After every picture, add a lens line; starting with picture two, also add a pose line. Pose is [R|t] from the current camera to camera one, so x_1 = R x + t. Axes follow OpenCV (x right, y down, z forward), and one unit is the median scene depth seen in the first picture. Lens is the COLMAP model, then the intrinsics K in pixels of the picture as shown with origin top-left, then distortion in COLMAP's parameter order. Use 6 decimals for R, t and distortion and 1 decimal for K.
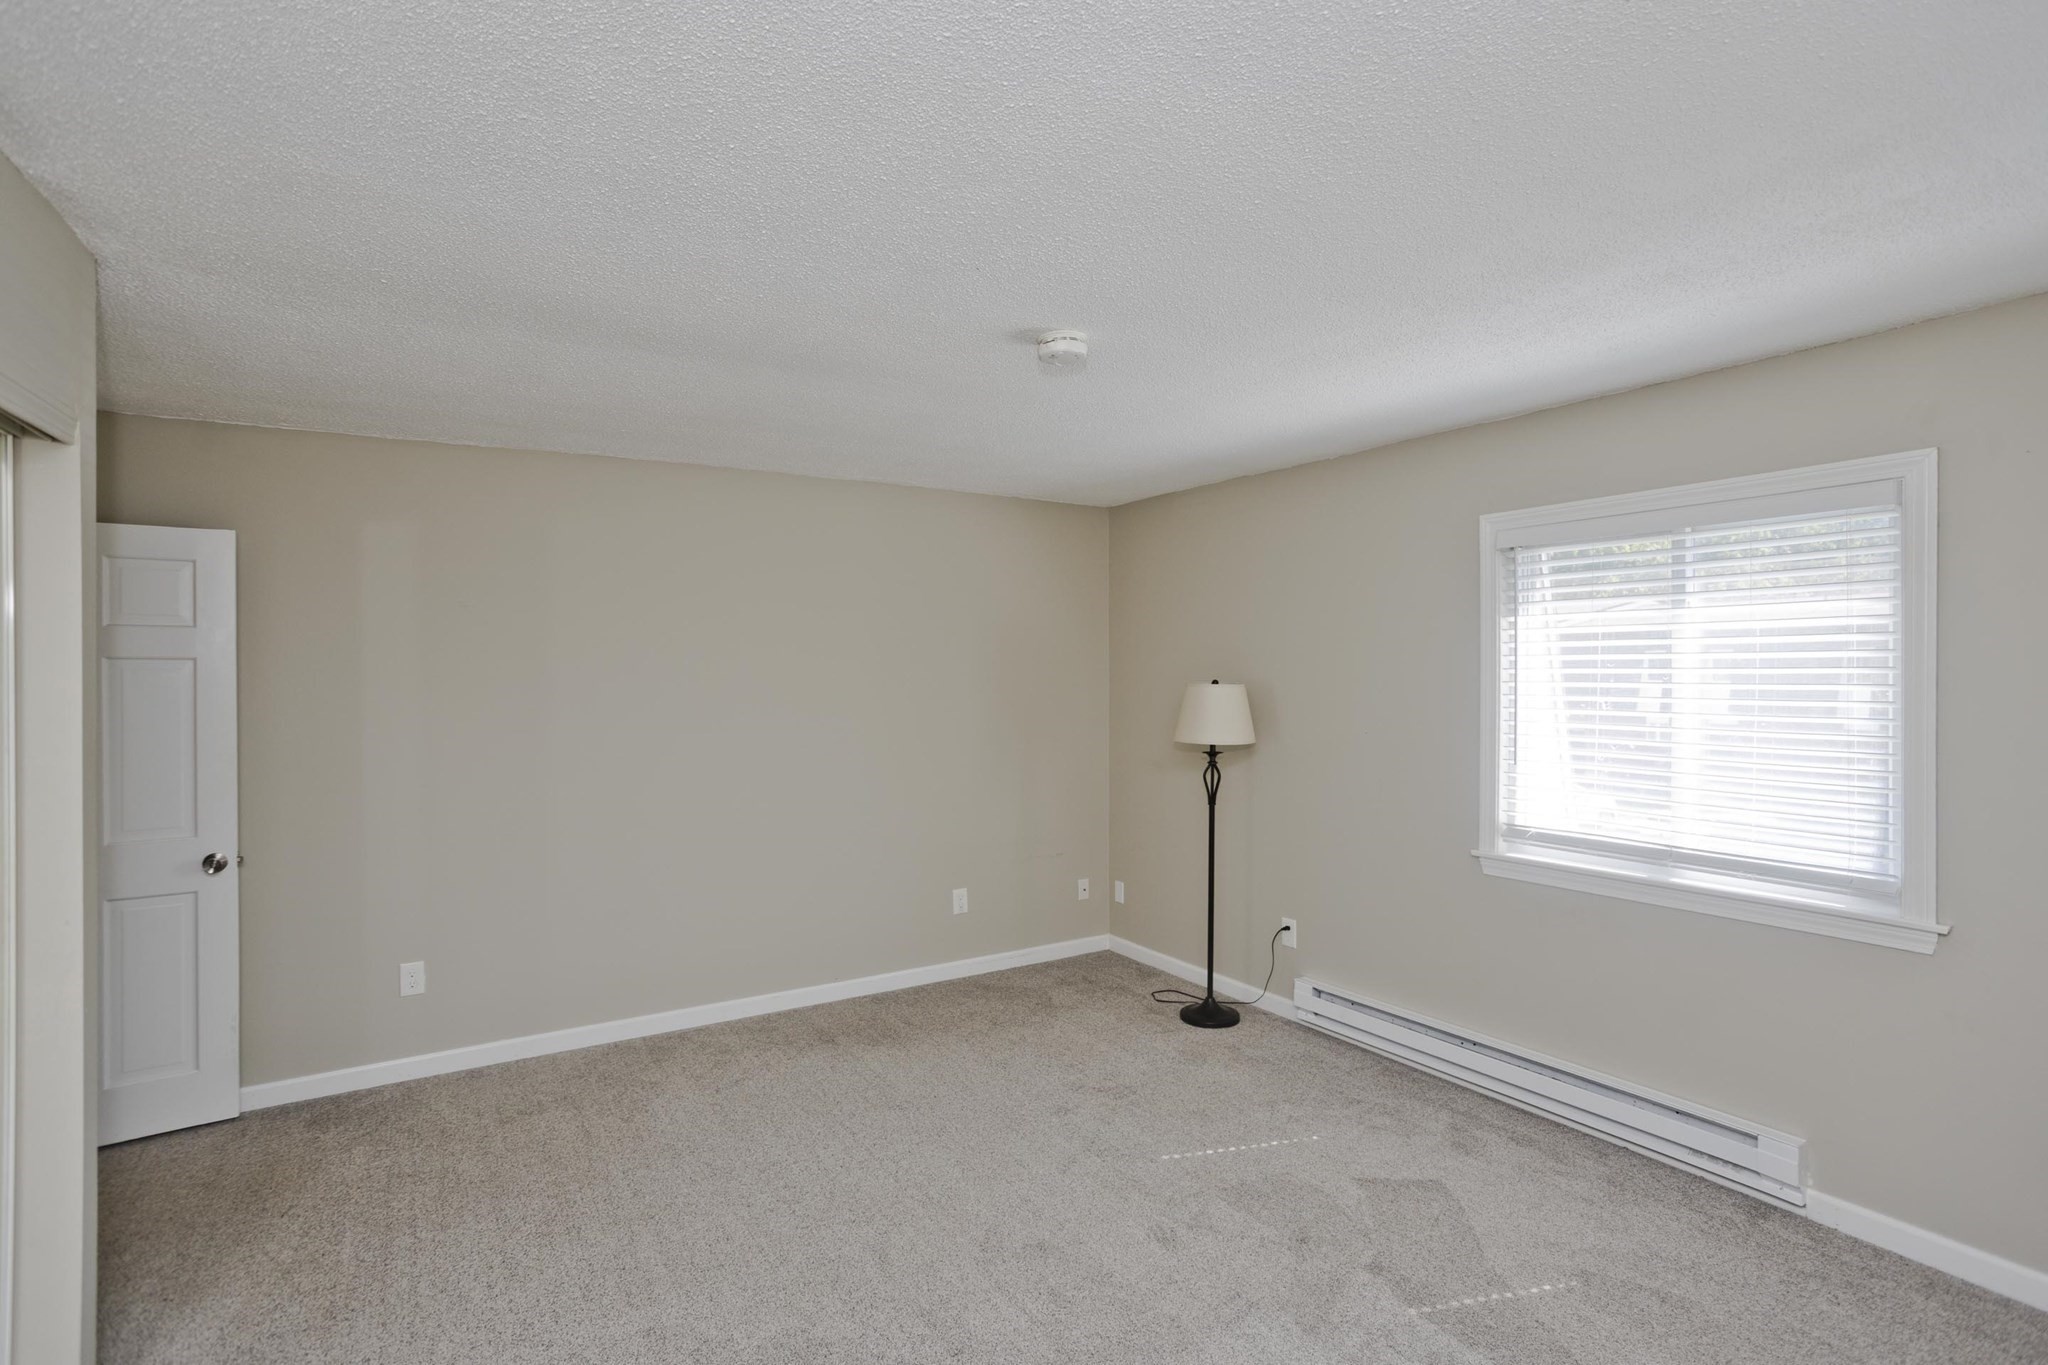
lens RADIAL K [[990.6, 0, 1054.7], [0, 990.6, 667.4], [0, 0, 1]] dist [-0.018867, 0.000779]
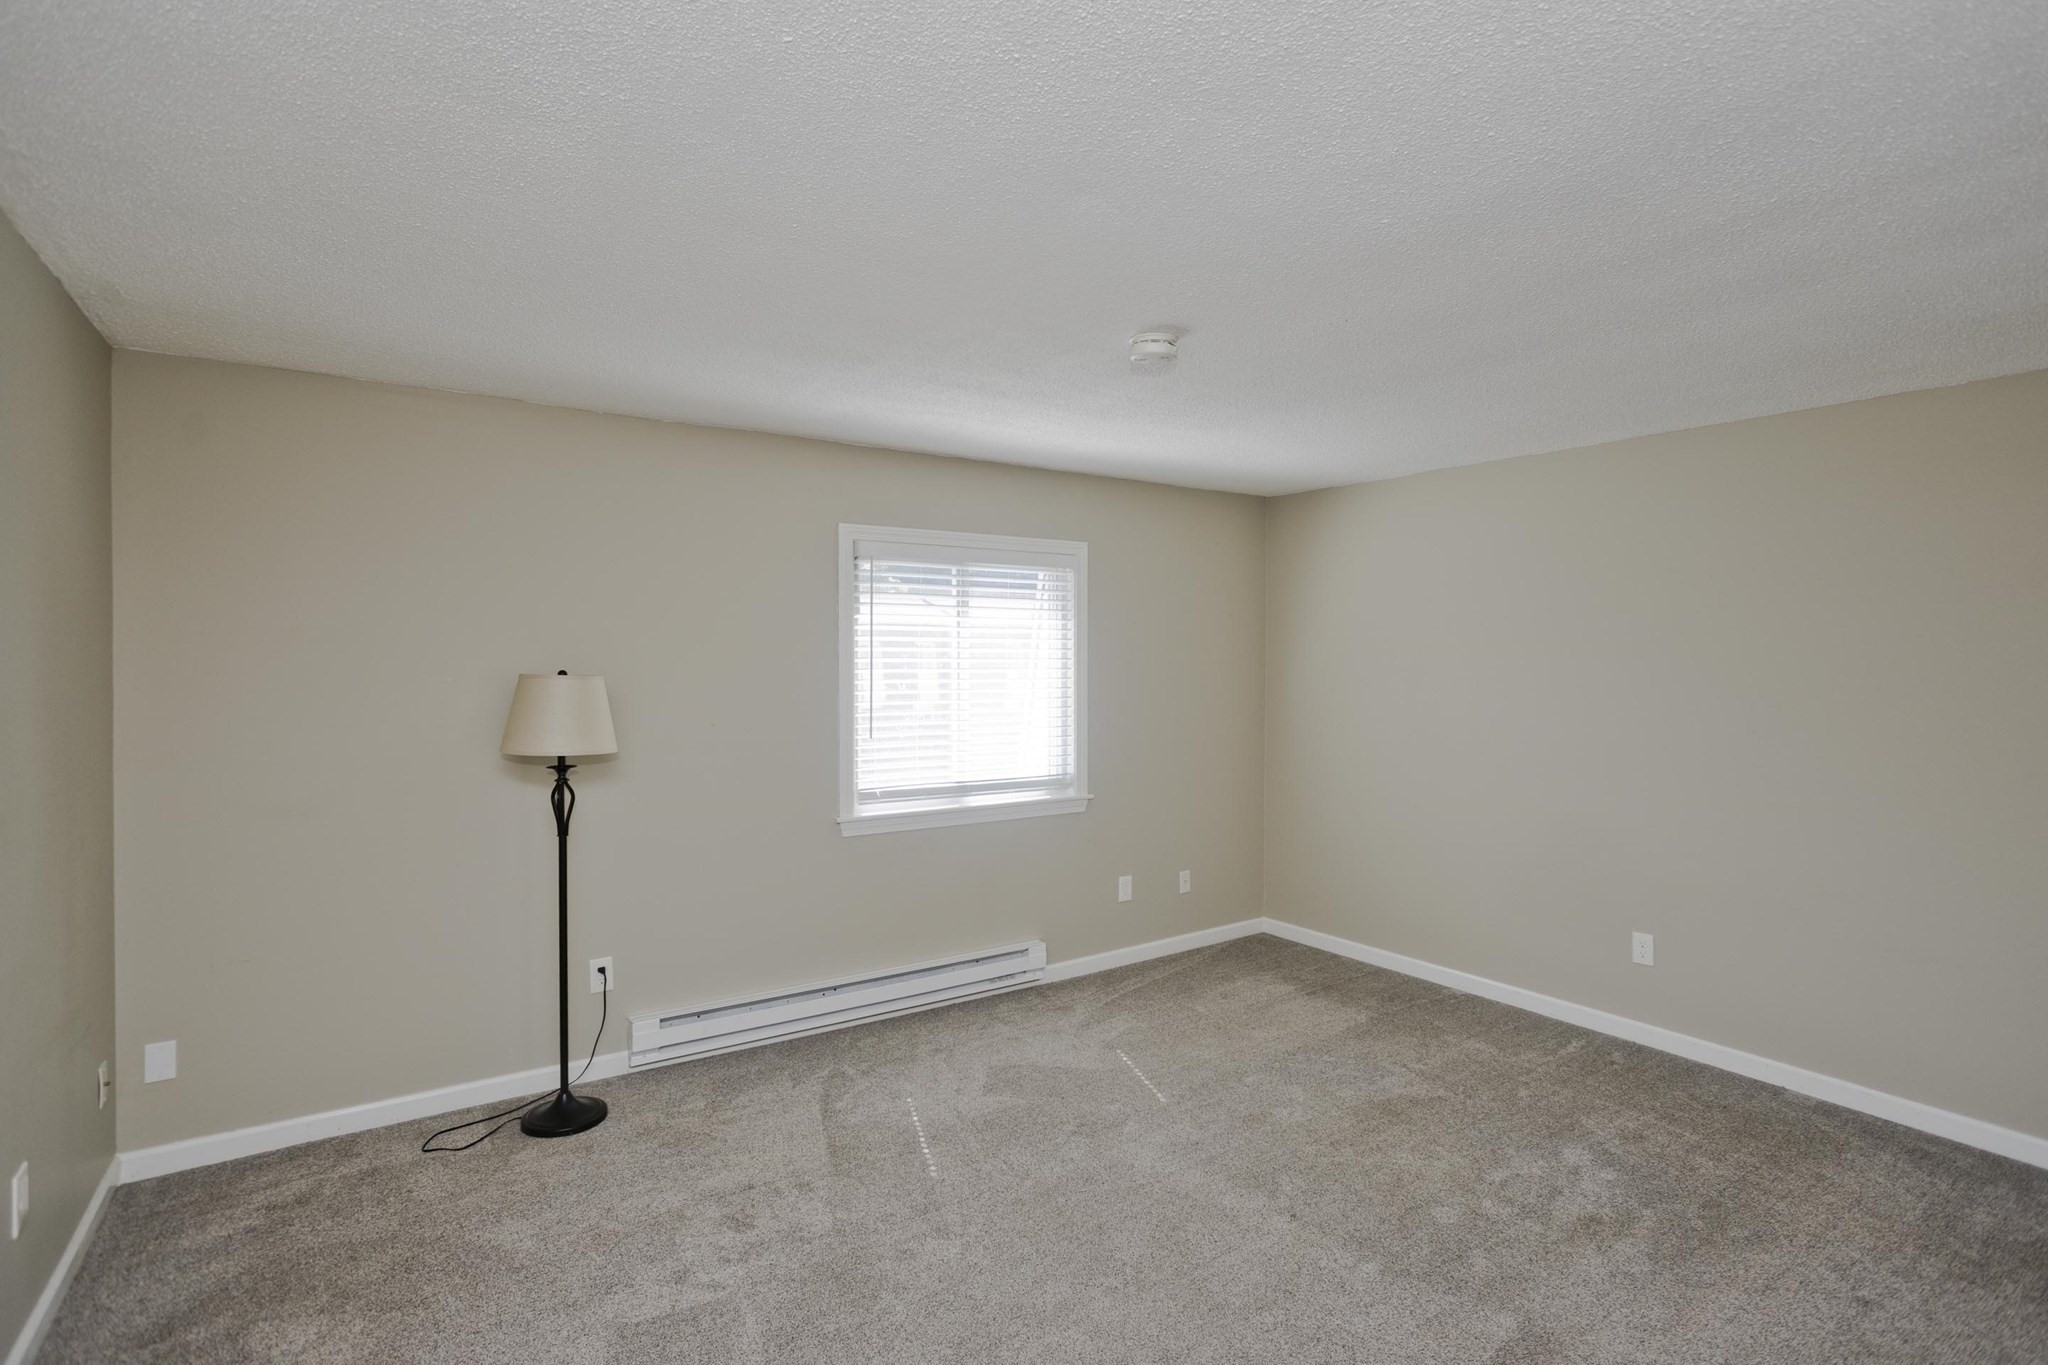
lens RADIAL K [[981.9, 0, 1031.0], [0, 981.9, 678.0], [0, 0, 1]] dist [-0.043711, 0.025626]
pose [[-0.010196, -0.006049, 0.999930, -0.701578], [0.000030, 0.999982, 0.006050, 0.018129], [-0.999948, 0.000092, -0.010196, 0.794117]]
